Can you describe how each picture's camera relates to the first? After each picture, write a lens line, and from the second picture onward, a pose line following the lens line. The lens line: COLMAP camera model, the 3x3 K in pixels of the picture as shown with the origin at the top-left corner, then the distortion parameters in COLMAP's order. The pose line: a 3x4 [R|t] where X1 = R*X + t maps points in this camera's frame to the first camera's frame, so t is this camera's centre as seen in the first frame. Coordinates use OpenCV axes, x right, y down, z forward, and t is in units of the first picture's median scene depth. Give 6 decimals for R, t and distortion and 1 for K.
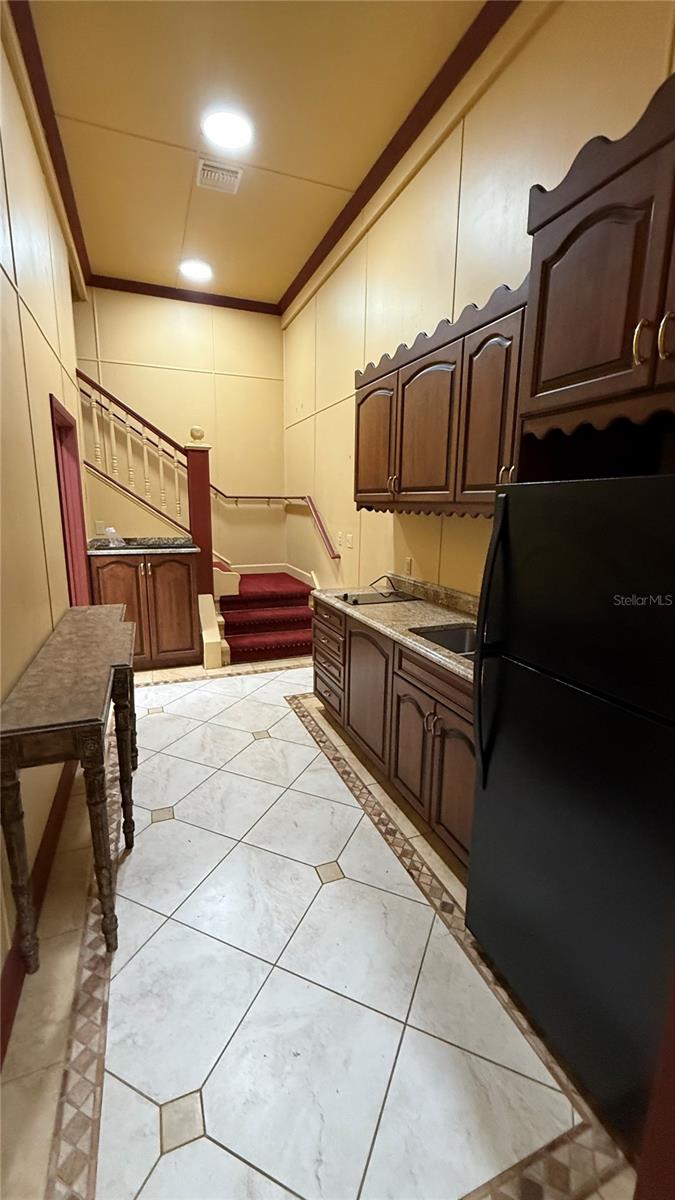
lens RADIAL K [[478.7, 0, 338.7], [0, 478.7, 595.1], [0, 0, 1]] dist [-0.001287, 0.000163]
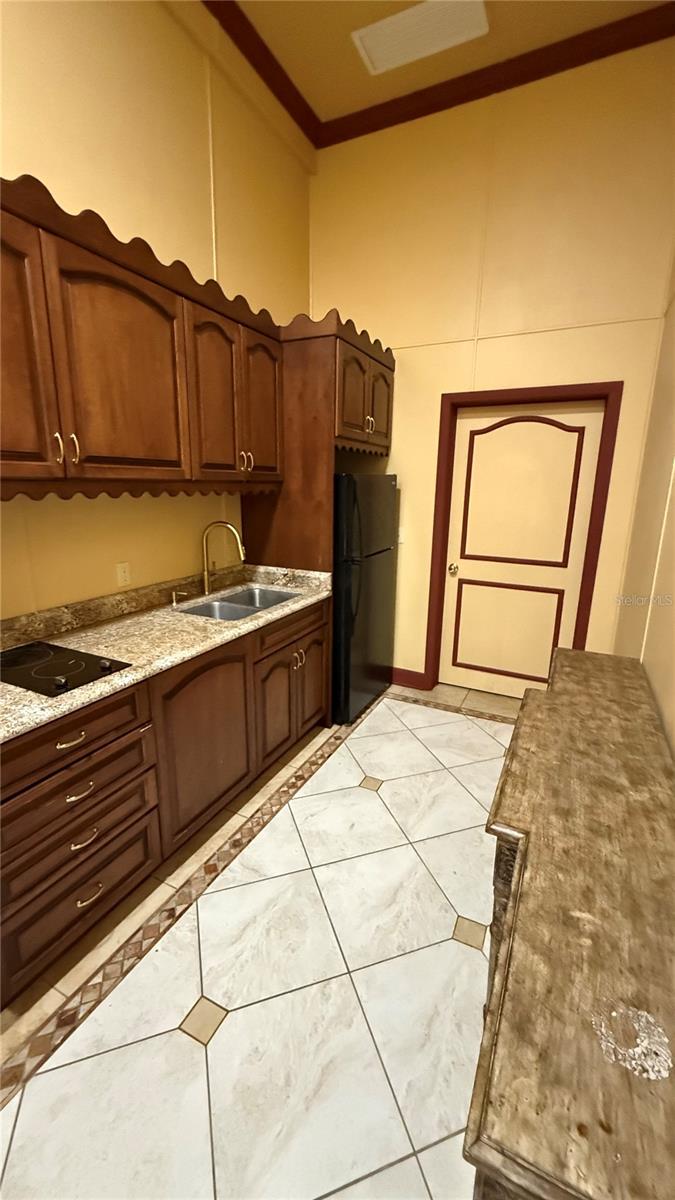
lens RADIAL K [[478.7, 0, 338.7], [0, 478.7, 595.1], [0, 0, 1]] dist [-0.001287, 0.000163]
pose [[-0.667679, -0.194724, 0.718531, -0.653309], [0.117211, 0.925649, 0.359770, -0.287142], [-0.735164, 0.324431, -0.595213, 1.407079]]
